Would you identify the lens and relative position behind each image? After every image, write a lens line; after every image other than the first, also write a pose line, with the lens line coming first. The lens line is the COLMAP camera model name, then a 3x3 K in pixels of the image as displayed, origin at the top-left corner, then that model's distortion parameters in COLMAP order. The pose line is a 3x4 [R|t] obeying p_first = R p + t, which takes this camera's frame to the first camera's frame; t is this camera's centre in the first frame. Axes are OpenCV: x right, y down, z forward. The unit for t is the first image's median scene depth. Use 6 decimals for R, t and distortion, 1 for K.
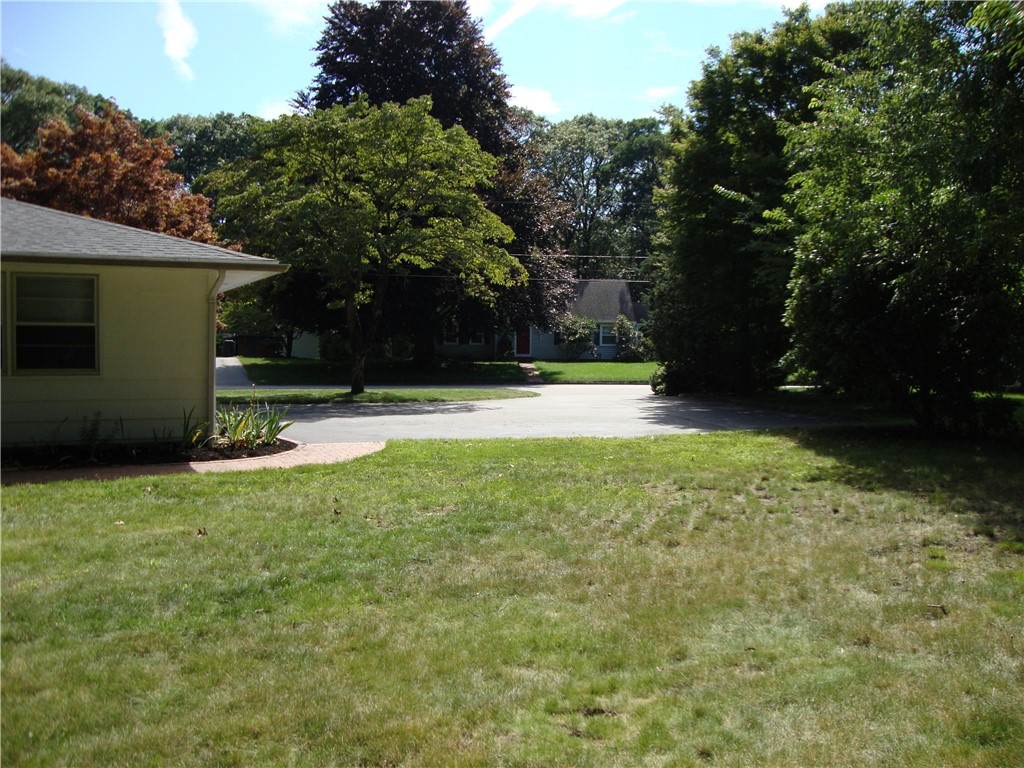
lens RADIAL K [[1013.9, 0, 511.7], [0, 1013.9, 379.4], [0, 0, 1]] dist [0.003157, 0.000000]
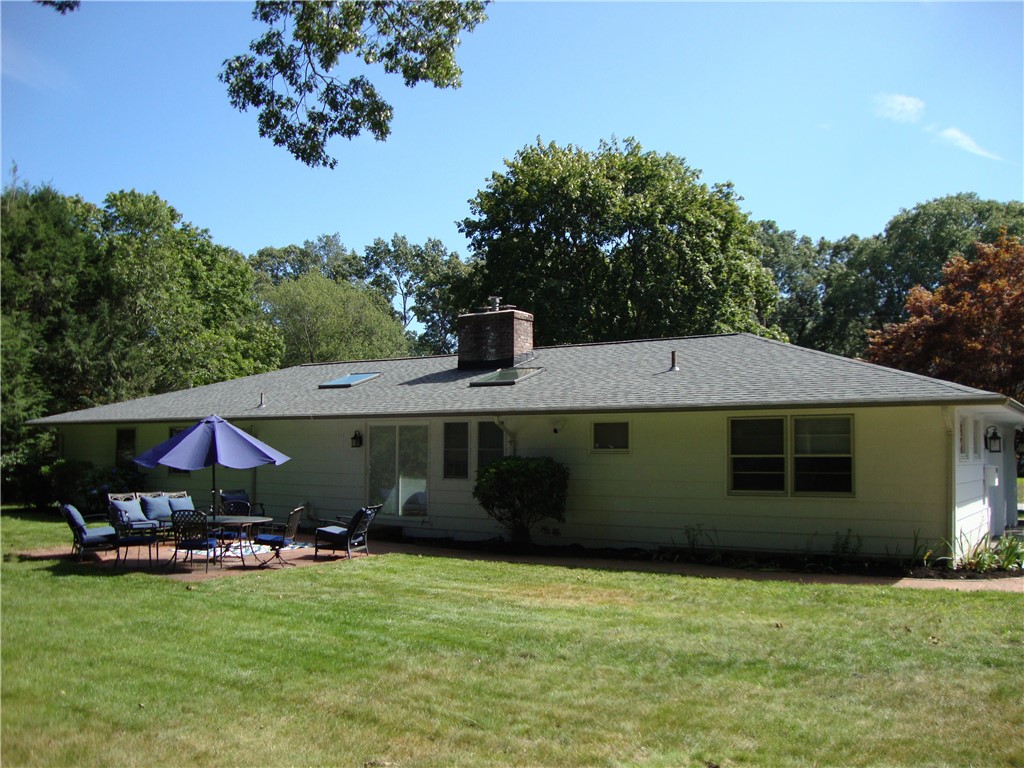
lens RADIAL K [[1013.9, 0, 511.5], [0, 1013.9, 386.1], [0, 0, 1]] dist [0.003157, 0.000000]
pose [[0.561279, -0.061875, -0.825310, 0.366638], [-0.017781, 0.996070, -0.086770, -0.024648], [0.827436, 0.063378, 0.557973, -0.014337]]
